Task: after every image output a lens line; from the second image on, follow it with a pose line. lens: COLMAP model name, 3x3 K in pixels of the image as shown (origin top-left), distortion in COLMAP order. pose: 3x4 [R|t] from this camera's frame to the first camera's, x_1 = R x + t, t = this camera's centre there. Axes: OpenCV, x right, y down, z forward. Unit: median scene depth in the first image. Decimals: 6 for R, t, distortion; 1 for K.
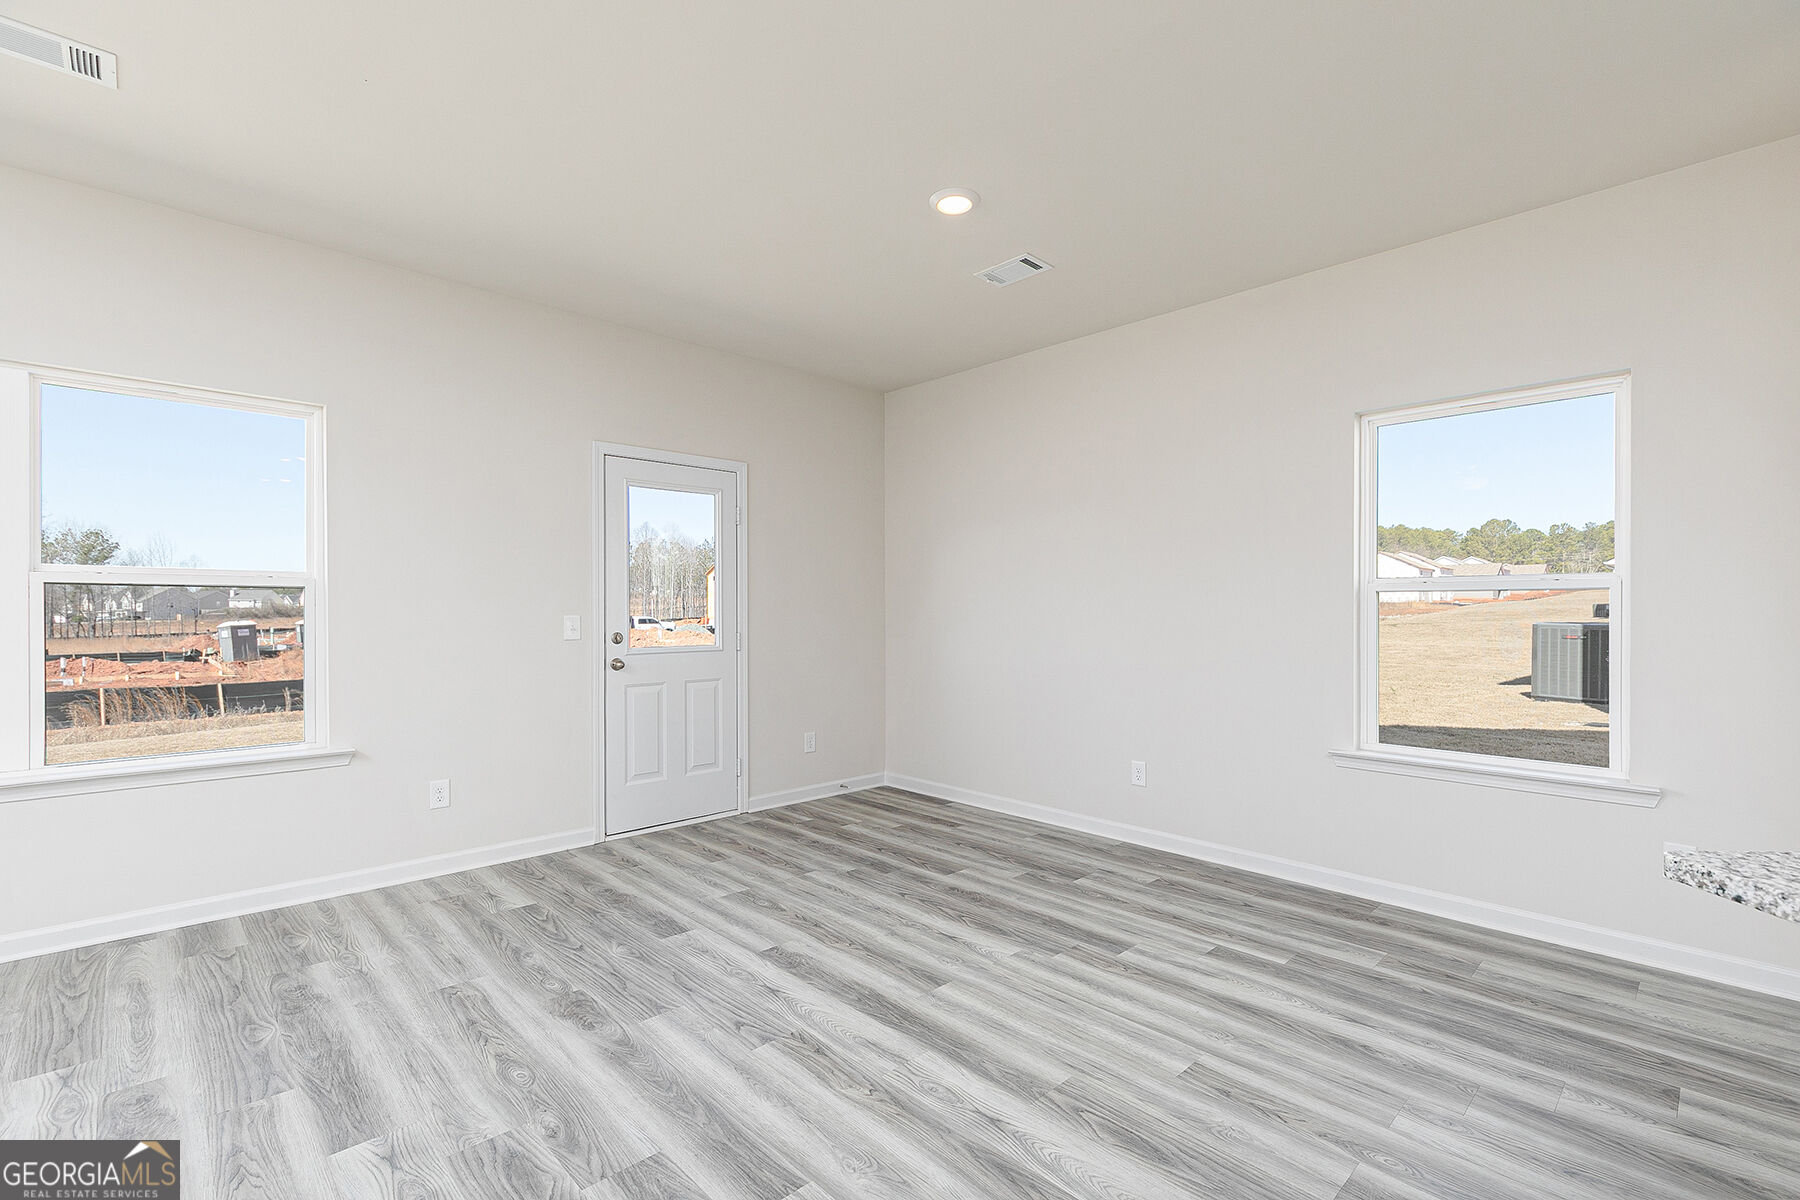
lens RADIAL K [[811.7, 0, 895.4], [0, 811.7, 602.2], [0, 0, 1]] dist [-0.000824, 0.000574]
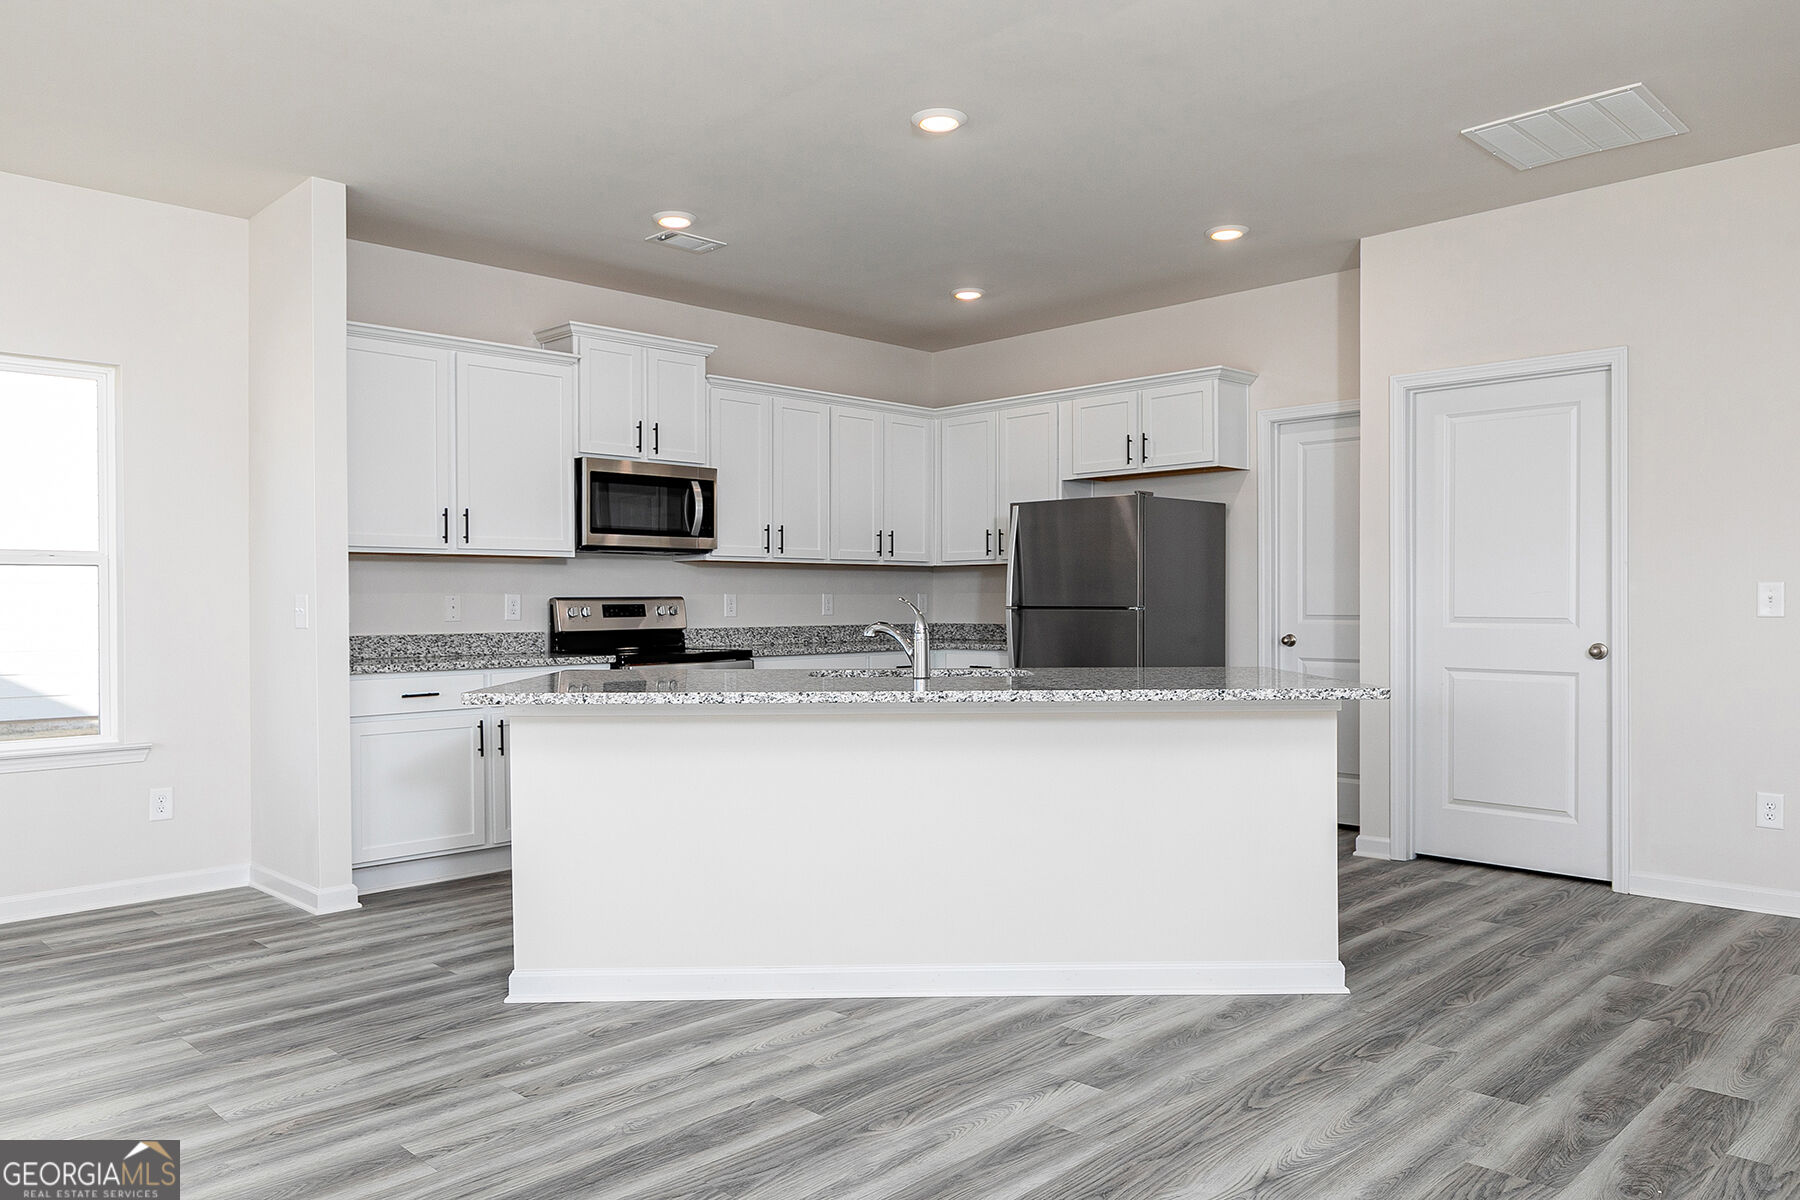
lens RADIAL K [[1265.9, 0, 902.0], [0, 1265.9, 605.0], [0, 0, 1]] dist [0.004264, -0.006168]
pose [[-0.023571, -0.001884, 0.999720, -0.788396], [0.004756, 0.999987, 0.001997, 0.036061], [-0.999711, 0.004802, -0.023562, -0.009255]]
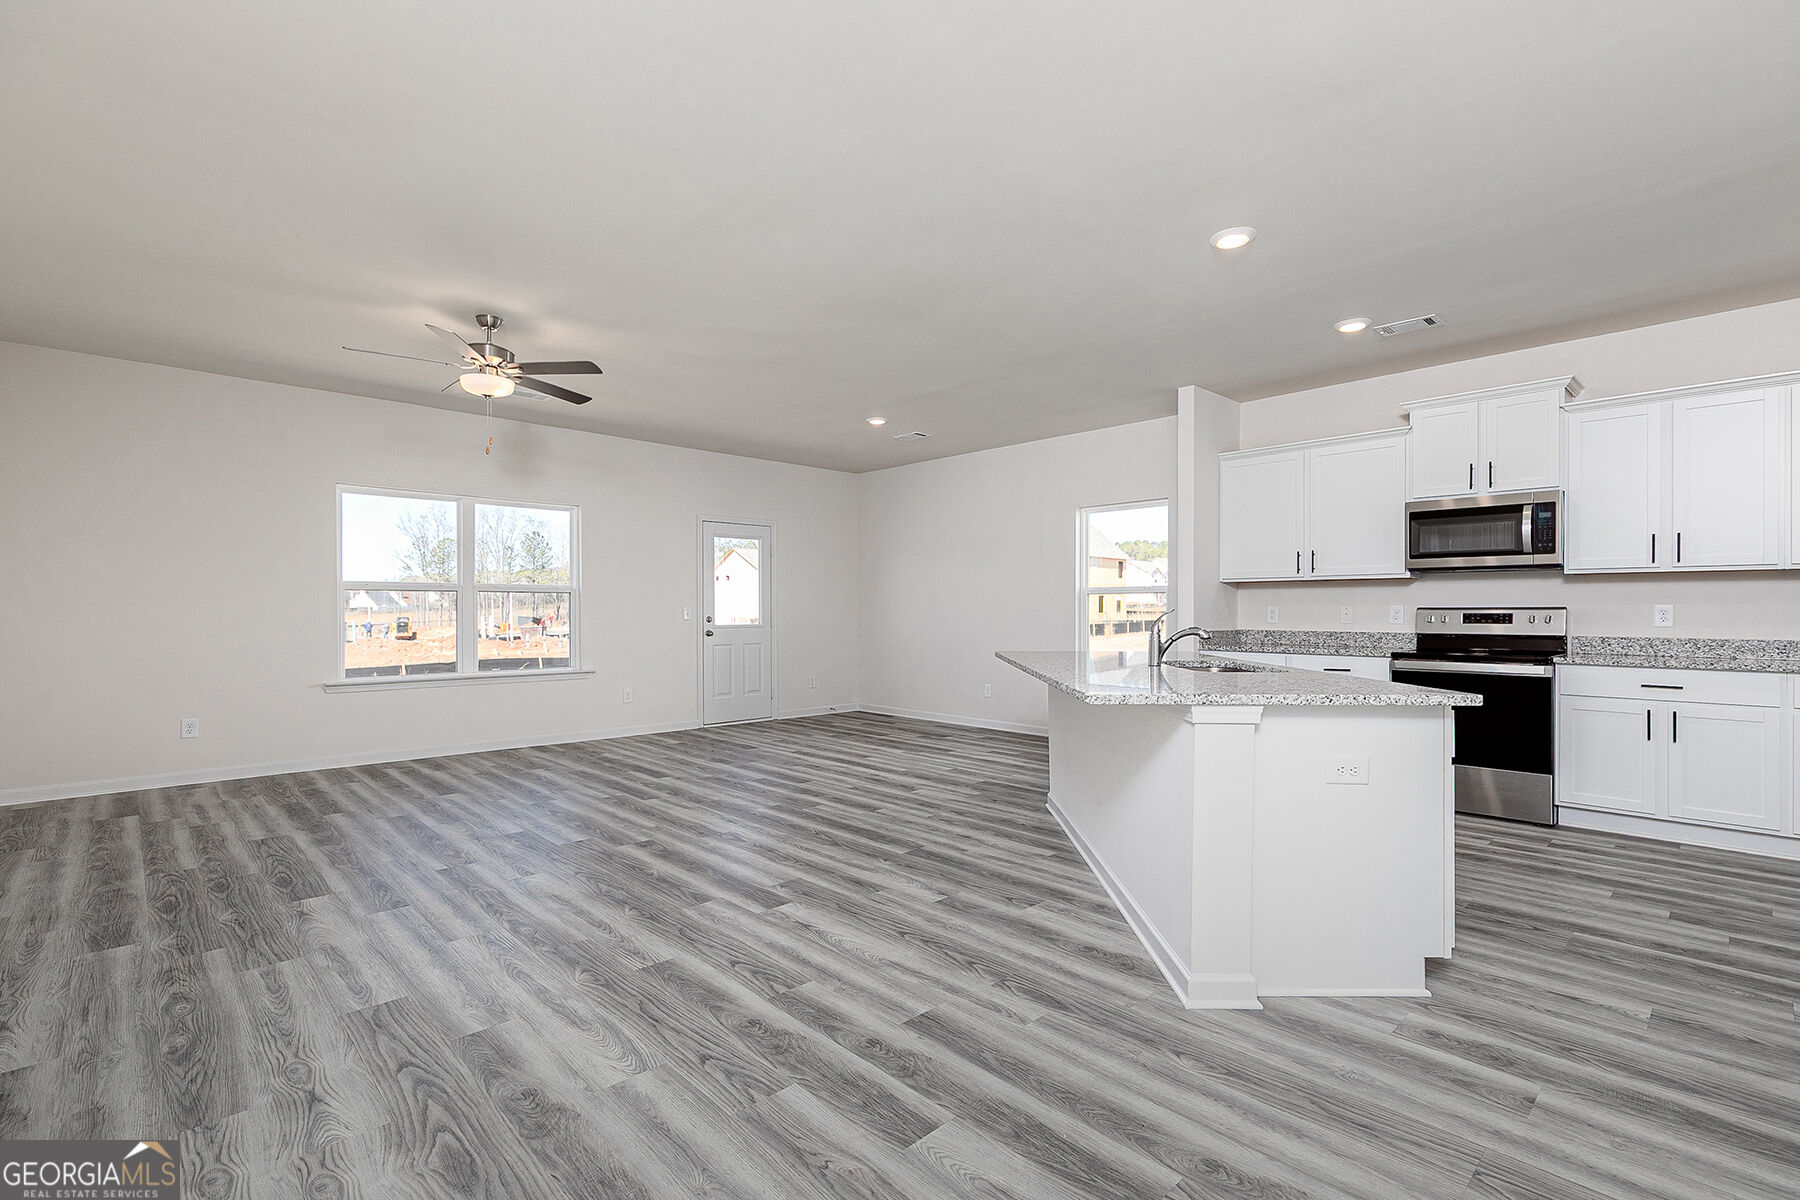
lens RADIAL K [[811.7, 0, 903.1], [0, 811.7, 601.2], [0, 0, 1]] dist [-0.000824, 0.000574]
pose [[0.999996, 0.002923, 0.000455, 0.142745], [-0.002917, 0.999924, -0.011951, 0.035576], [-0.000490, 0.011950, 0.999928, -1.240010]]
